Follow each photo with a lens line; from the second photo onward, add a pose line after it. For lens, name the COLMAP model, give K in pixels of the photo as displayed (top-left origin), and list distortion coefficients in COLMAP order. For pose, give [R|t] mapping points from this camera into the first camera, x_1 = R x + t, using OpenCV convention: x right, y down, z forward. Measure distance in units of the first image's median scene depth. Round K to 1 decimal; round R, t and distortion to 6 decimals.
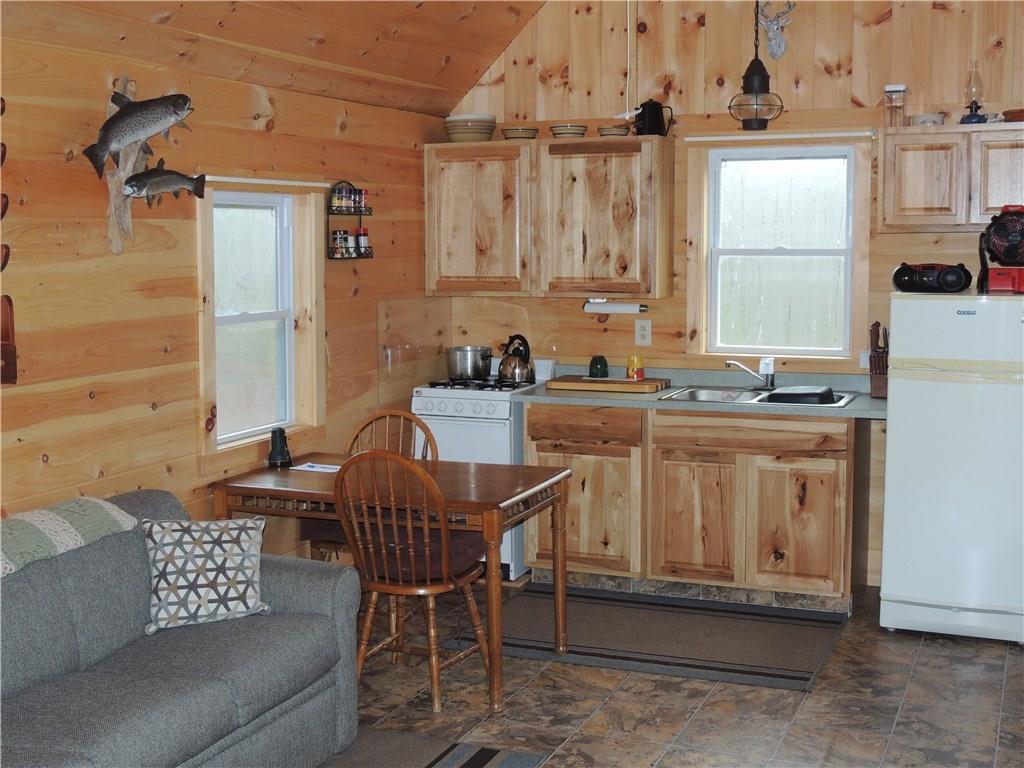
lens RADIAL K [[1272.7, 0, 513.9], [0, 1272.7, 384.4], [0, 0, 1]] dist [-0.055810, 0.000000]
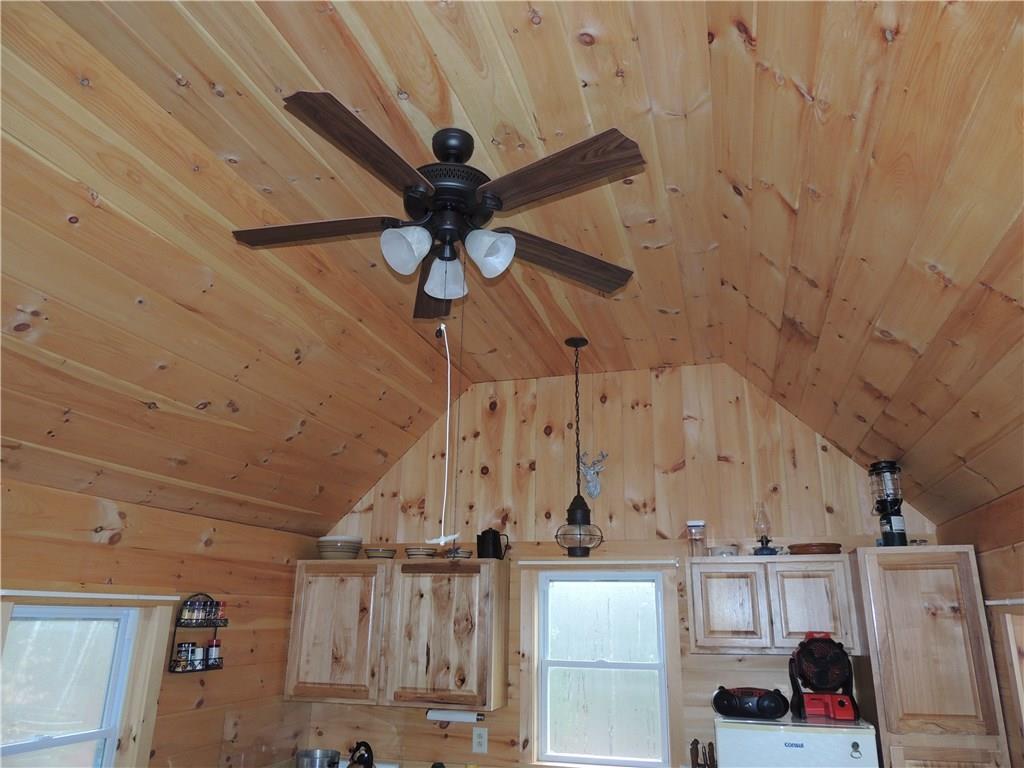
lens RADIAL K [[731.2, 0, 514.5], [0, 731.2, 389.8], [0, 0, 1]] dist [-0.013148, -0.002290]
pose [[0.992871, 0.052828, 0.106845, 0.053387], [-0.005422, 0.915504, -0.402273, -0.071617], [-0.119069, 0.398826, 0.909264, 0.340360]]
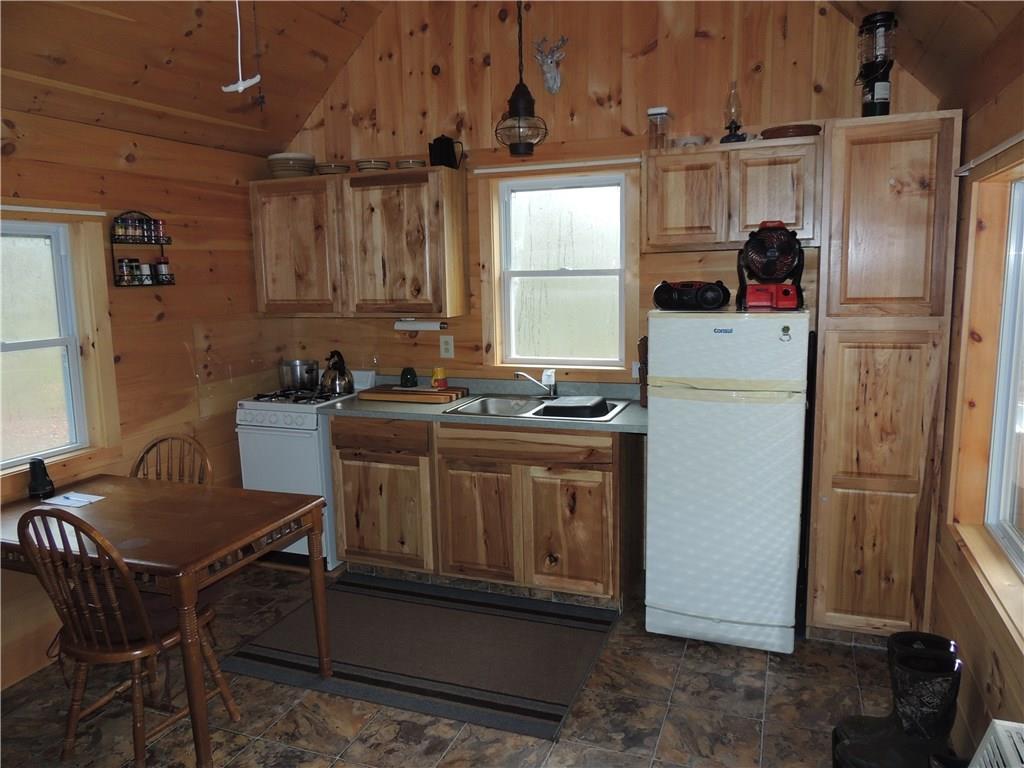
lens RADIAL K [[731.2, 0, 514.9], [0, 731.2, 384.1], [0, 0, 1]] dist [-0.013148, -0.002290]
pose [[0.999221, -0.020328, 0.033833, 0.154799], [0.018930, 0.998974, 0.041132, -0.036778], [-0.034634, -0.040459, 0.998581, 0.383847]]
